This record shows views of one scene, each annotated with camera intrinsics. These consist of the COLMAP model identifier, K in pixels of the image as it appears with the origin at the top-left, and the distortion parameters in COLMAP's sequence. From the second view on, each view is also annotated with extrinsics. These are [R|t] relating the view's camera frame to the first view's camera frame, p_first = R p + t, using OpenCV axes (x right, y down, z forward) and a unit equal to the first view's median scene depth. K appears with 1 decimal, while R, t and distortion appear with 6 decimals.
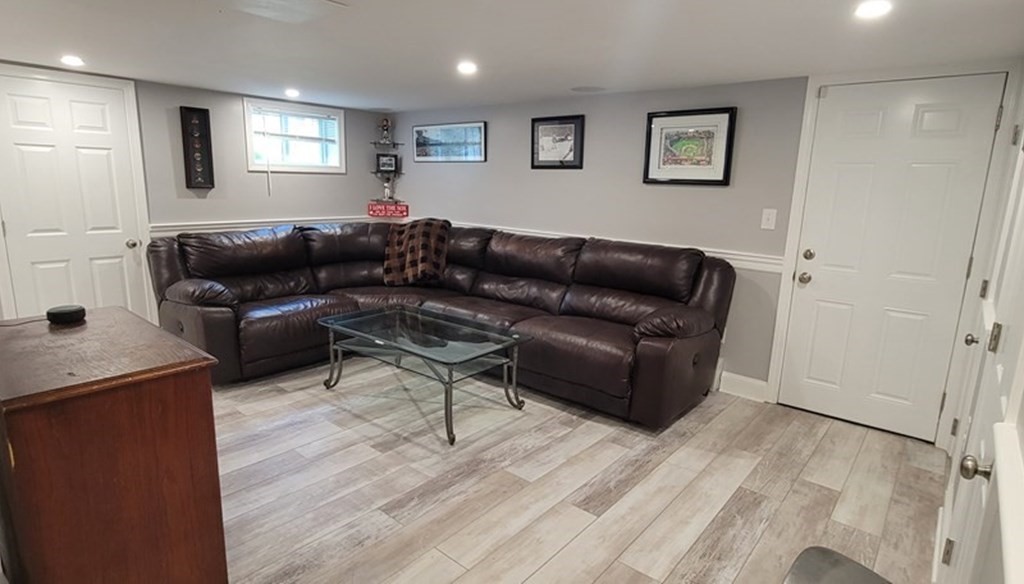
lens RADIAL K [[542.0, 0, 512.1], [0, 542.0, 292.9], [0, 0, 1]] dist [-0.005664, -0.001934]
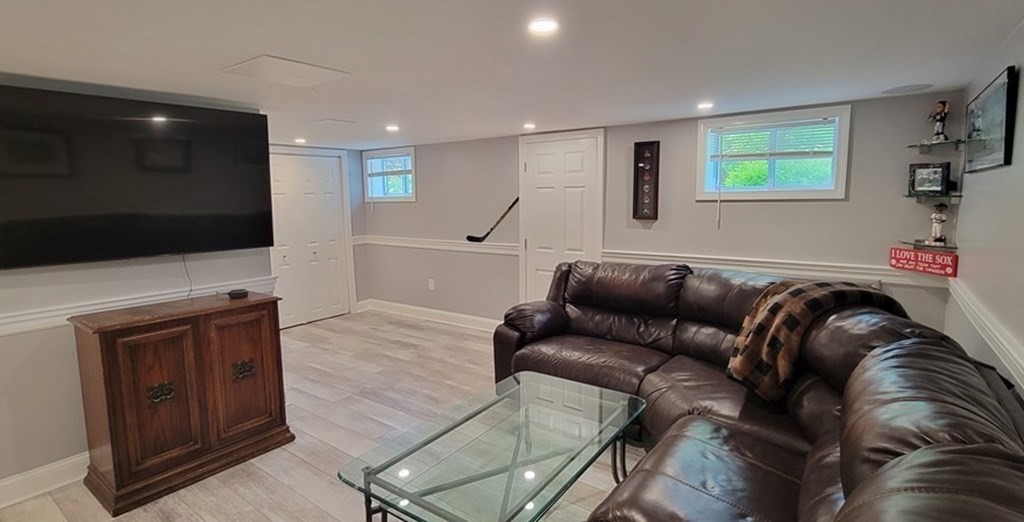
lens RADIAL K [[488.1, 0, 513.2], [0, 488.1, 256.2], [0, 0, 1]] dist [0.005742, 0.000452]
pose [[0.067844, 0.087512, -0.993851, 0.269721], [-0.193304, 0.978423, 0.072958, -0.121216], [0.978790, 0.187166, 0.083296, 0.582268]]
